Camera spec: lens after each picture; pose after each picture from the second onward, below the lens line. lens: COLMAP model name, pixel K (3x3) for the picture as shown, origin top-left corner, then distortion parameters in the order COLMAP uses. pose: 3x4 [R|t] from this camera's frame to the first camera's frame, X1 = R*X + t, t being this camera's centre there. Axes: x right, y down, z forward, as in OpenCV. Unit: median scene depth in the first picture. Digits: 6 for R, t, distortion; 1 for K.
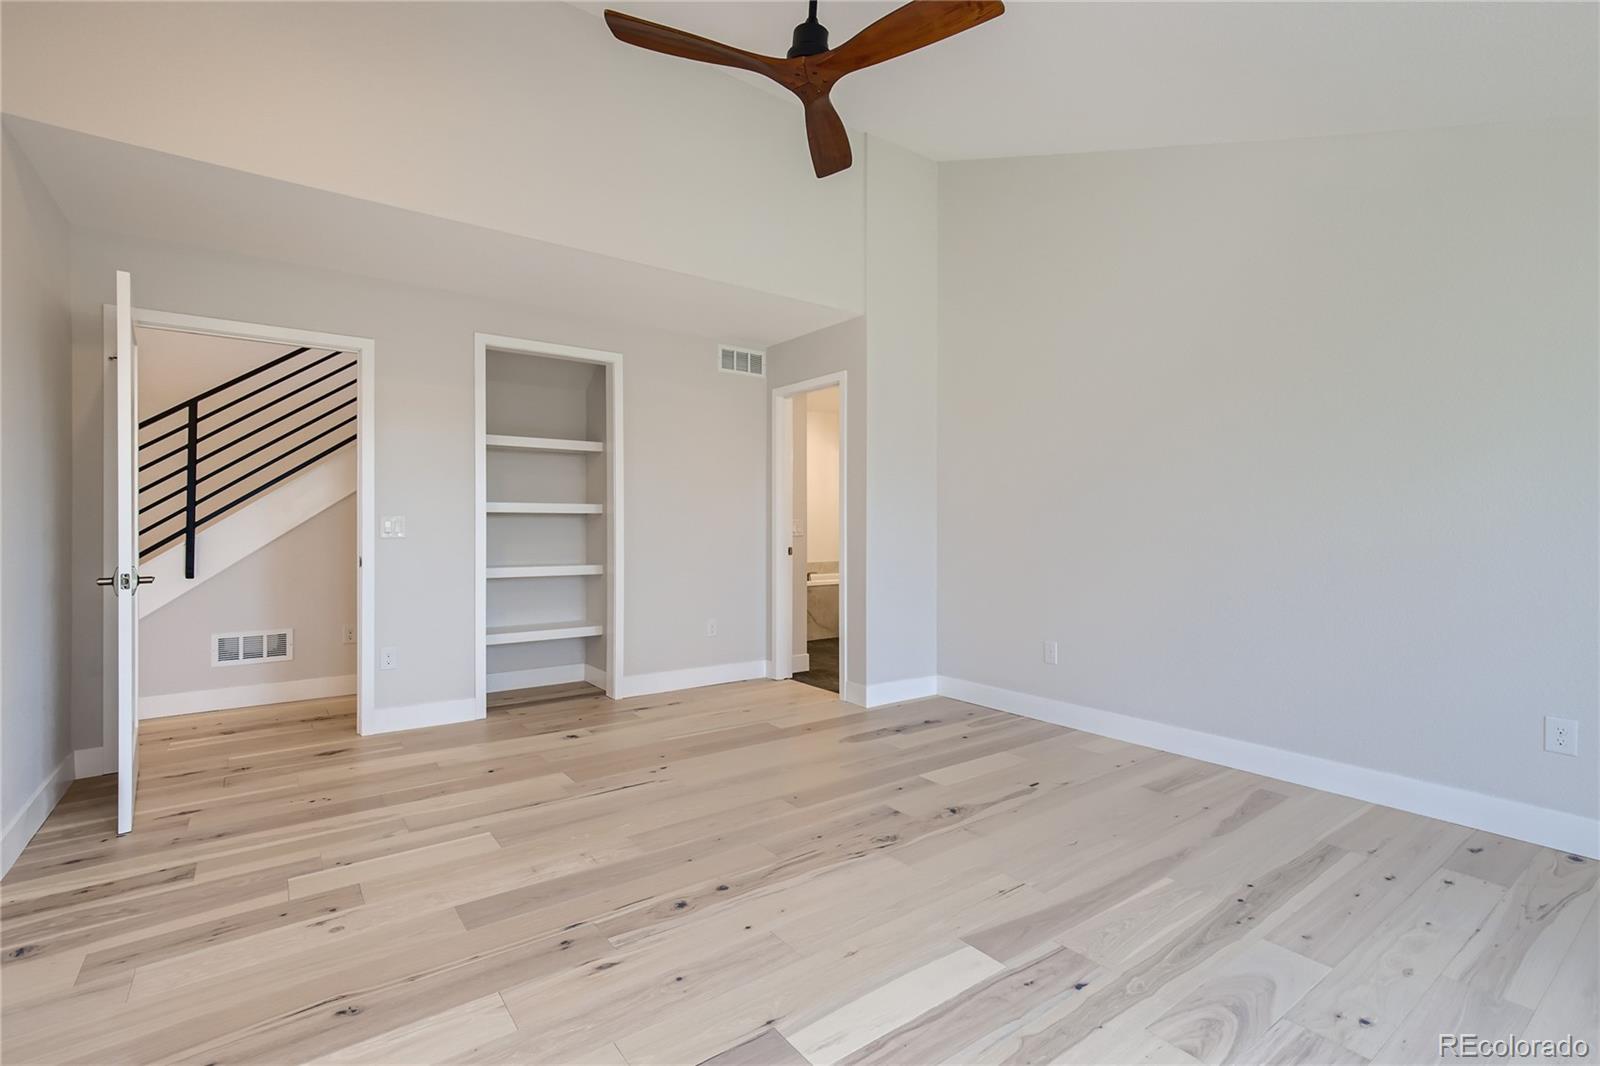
lens RADIAL K [[732.8, 0, 813.5], [0, 732.8, 528.6], [0, 0, 1]] dist [-0.000494, -0.000119]
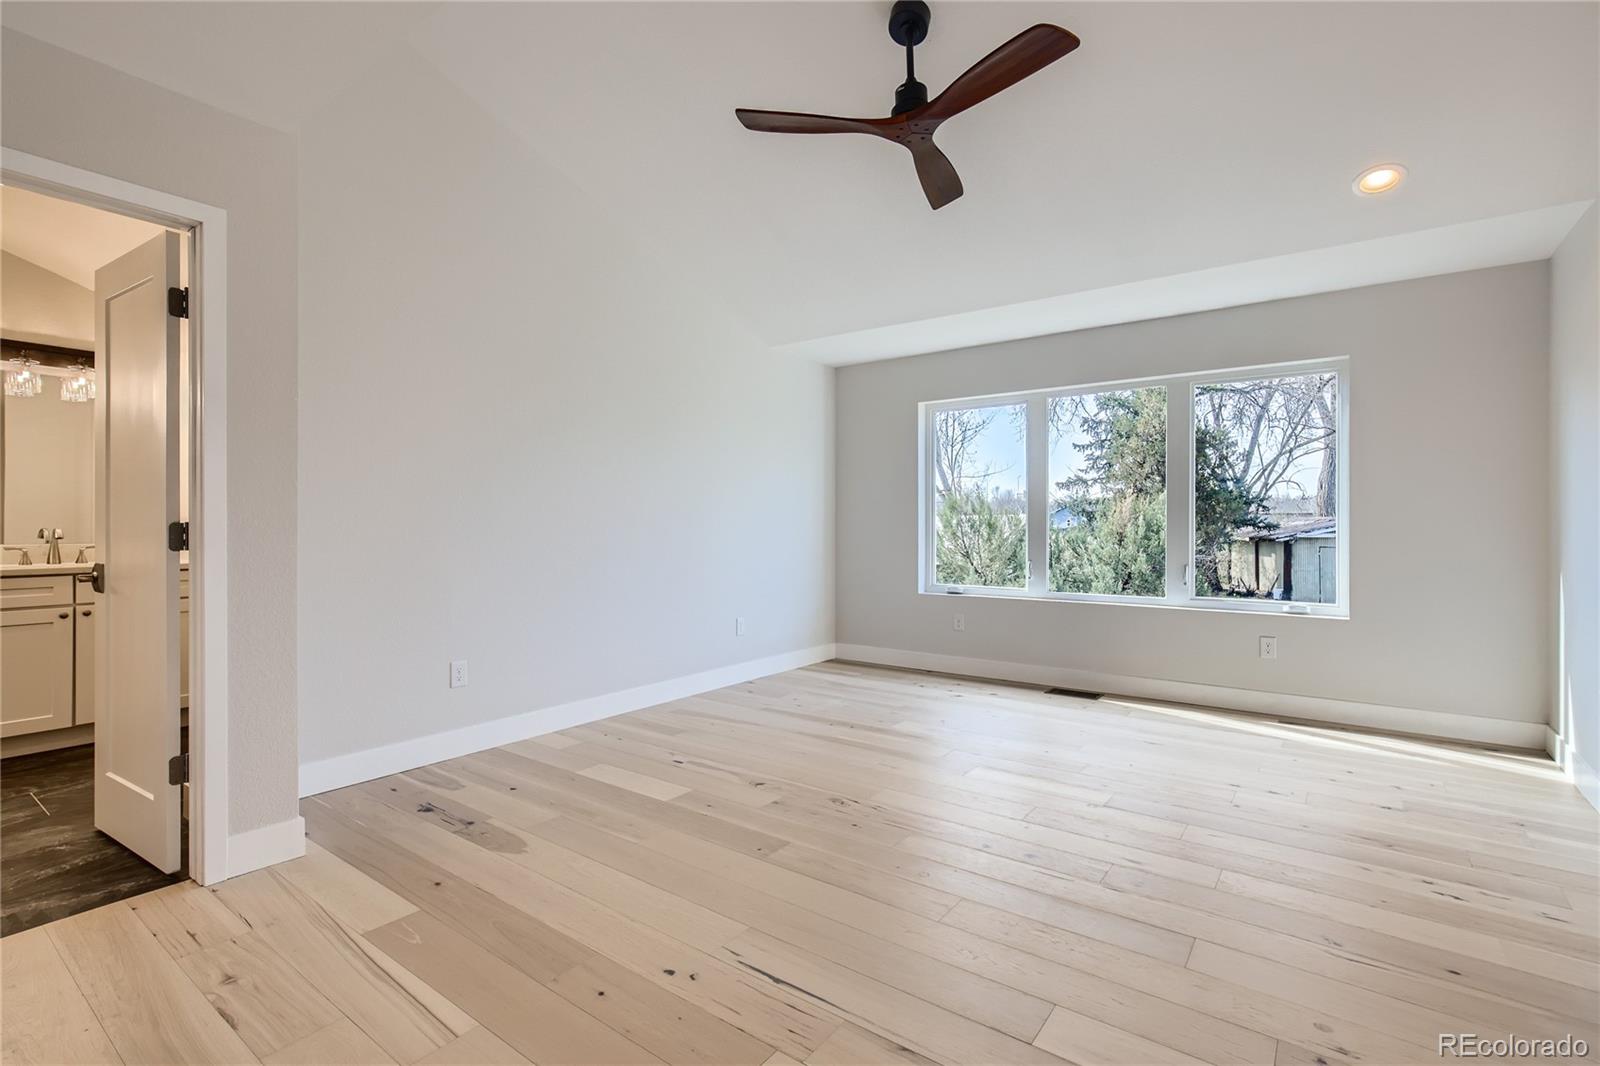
lens RADIAL K [[732.8, 0, 813.5], [0, 732.8, 528.6], [0, 0, 1]] dist [-0.000494, -0.000119]
pose [[-0.295295, -0.001024, 0.955405, -0.773620], [-0.000976, 0.999999, 0.000770, 0.000940], [-0.955406, -0.000705, -0.295296, 1.093371]]
